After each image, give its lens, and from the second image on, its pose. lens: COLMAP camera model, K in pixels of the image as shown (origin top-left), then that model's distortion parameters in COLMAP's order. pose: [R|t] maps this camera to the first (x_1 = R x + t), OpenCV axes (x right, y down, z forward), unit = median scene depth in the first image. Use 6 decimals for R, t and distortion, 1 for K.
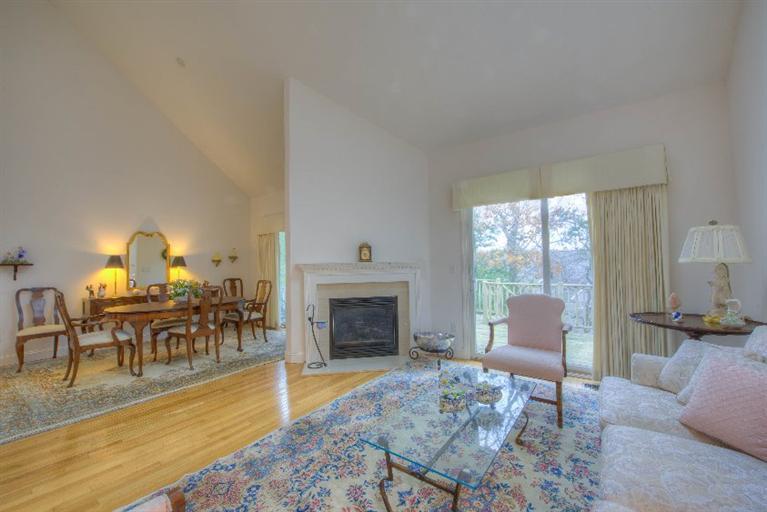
lens RADIAL K [[302.3, 0, 383.5], [0, 302.3, 256.0], [0, 0, 1]] dist [-0.021119, -0.000542]
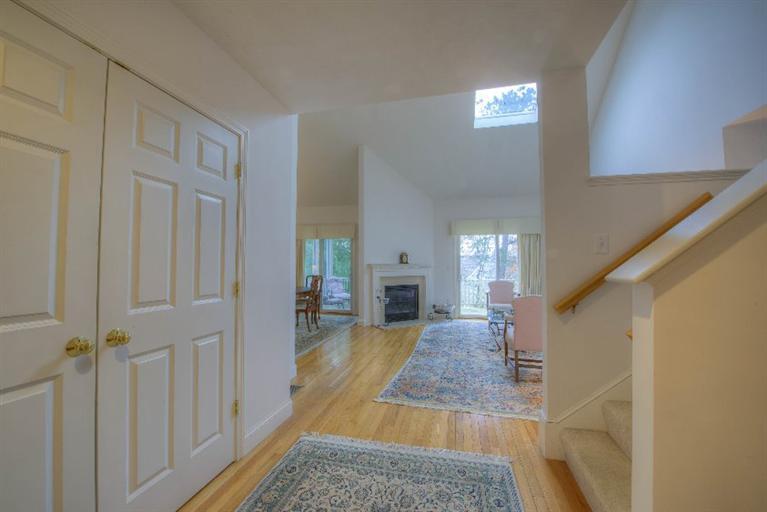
lens RADIAL K [[302.3, 0, 383.5], [0, 302.3, 256.0], [0, 0, 1]] dist [-0.021119, -0.000542]
pose [[0.929507, 0.032063, 0.367407, -0.802588], [-0.028764, 0.999482, -0.014453, 0.005005], [-0.367680, 0.002866, 0.929948, -0.527827]]
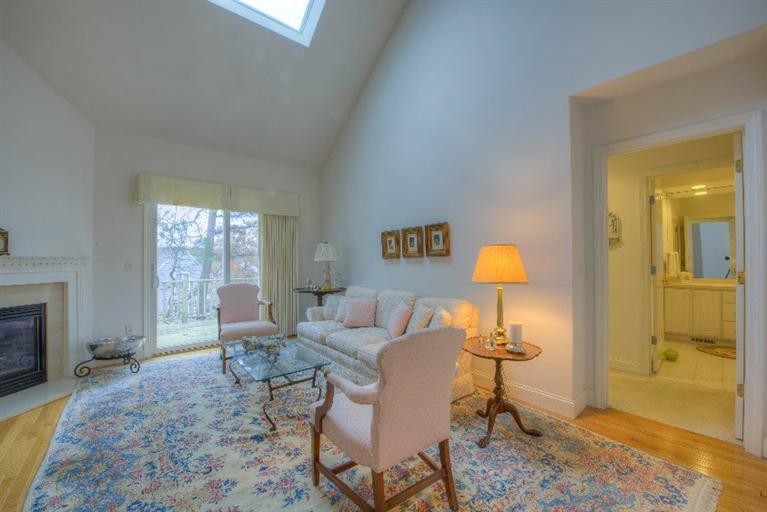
lens RADIAL K [[302.3, 0, 383.5], [0, 302.3, 256.0], [0, 0, 1]] dist [-0.021119, -0.000542]
pose [[0.245122, 0.030927, 0.968999, -0.471615], [-0.028165, 0.999296, -0.024769, 0.013858], [-0.969083, -0.021221, 0.245820, 0.030945]]
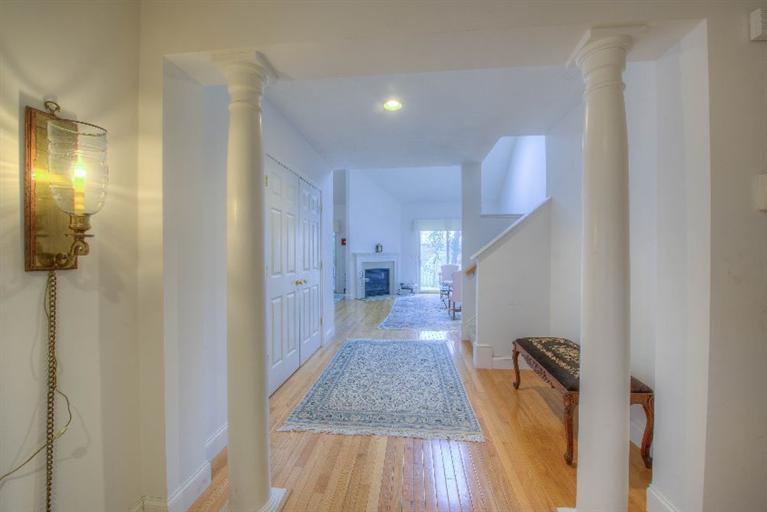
lens RADIAL K [[302.3, 0, 383.5], [0, 302.3, 256.0], [0, 0, 1]] dist [-0.021119, -0.000542]
pose [[0.872095, 0.008163, 0.489268, -1.146342], [-0.020970, 0.999566, 0.020702, -0.001127], [-0.488886, -0.028314, 0.871888, -0.973703]]
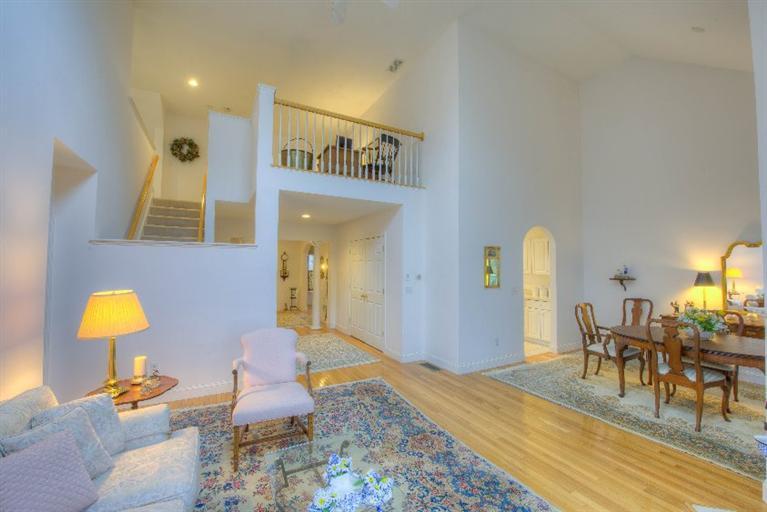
lens RADIAL K [[302.3, 0, 383.5], [0, 302.3, 256.0], [0, 0, 1]] dist [-0.021119, -0.000542]
pose [[-0.421038, -0.014609, -0.906925, 0.411402], [0.025283, 0.999293, -0.027834, -0.064118], [0.906690, -0.034649, -0.420371, 0.623209]]
